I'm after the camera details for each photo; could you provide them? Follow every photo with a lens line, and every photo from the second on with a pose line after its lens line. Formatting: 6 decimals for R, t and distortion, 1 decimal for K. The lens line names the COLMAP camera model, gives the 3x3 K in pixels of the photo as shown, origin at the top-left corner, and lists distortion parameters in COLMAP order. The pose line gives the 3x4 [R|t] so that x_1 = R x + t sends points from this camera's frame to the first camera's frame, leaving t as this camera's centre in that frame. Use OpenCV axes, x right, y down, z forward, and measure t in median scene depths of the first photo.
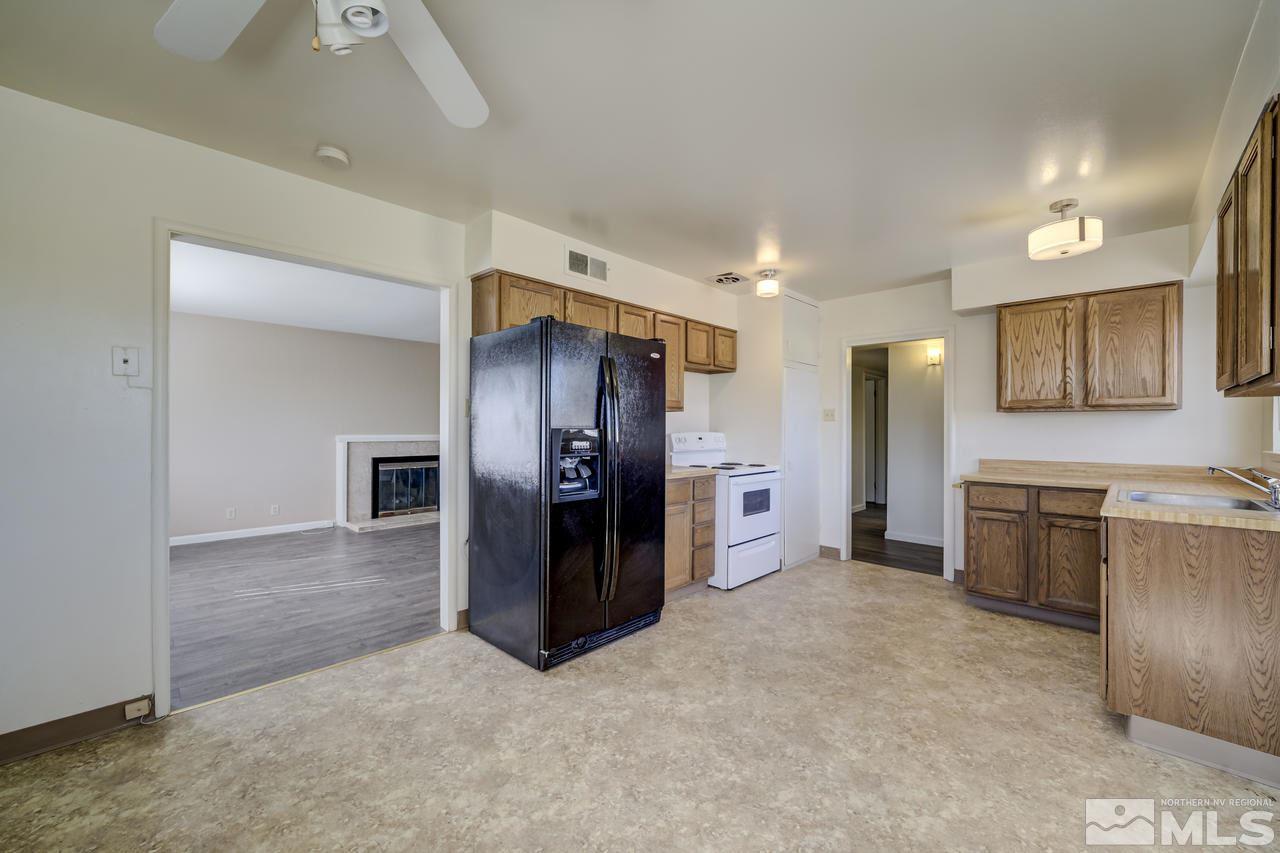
lens RADIAL K [[500.7, 0, 640.0], [0, 500.7, 426.5], [0, 0, 1]] dist [-0.000683, 0.000094]
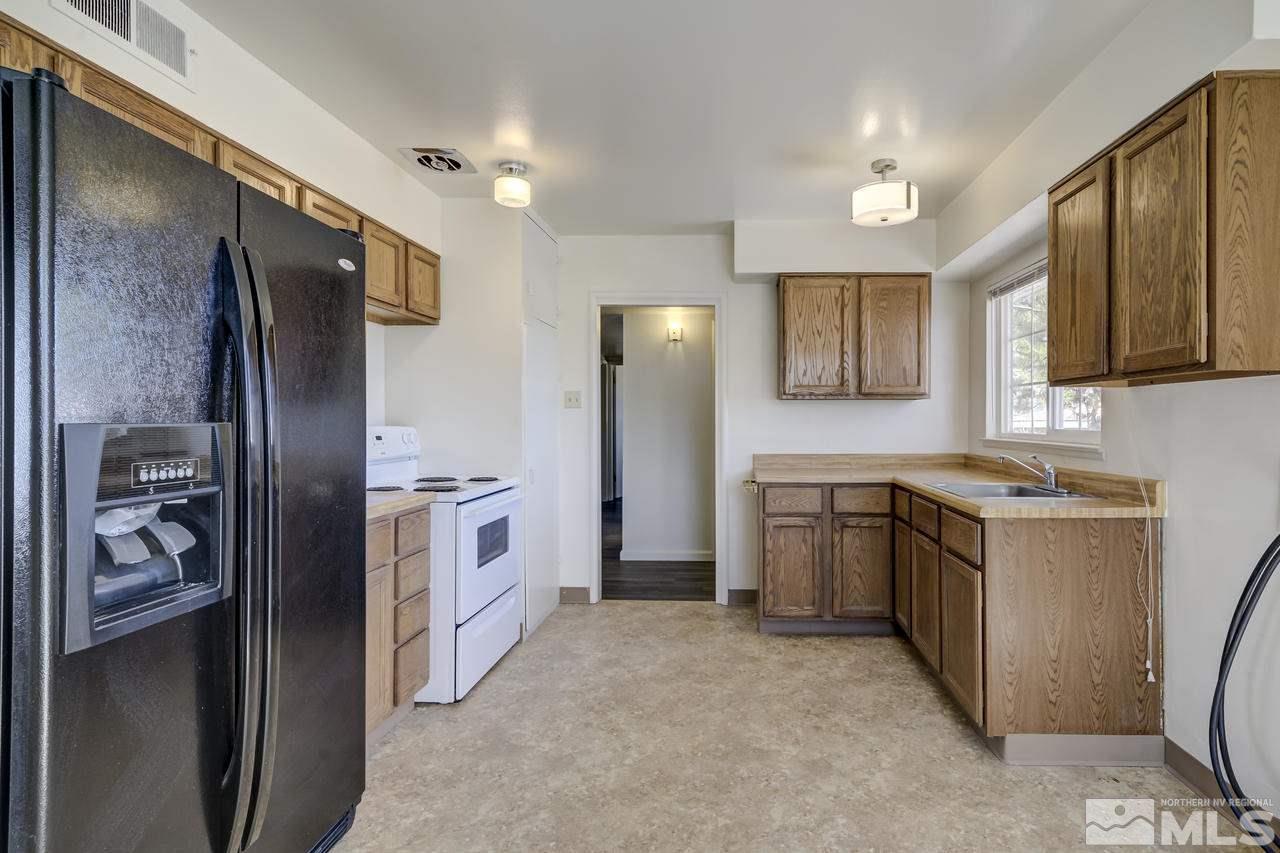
lens RADIAL K [[586.9, 0, 635.2], [0, 586.9, 420.1], [0, 0, 1]] dist [0.001236, 0.000533]
pose [[0.736727, -0.005652, 0.676167, -0.153193], [0.000595, 0.999970, 0.007711, -0.000866], [-0.676190, -0.005278, 0.736708, 0.451972]]
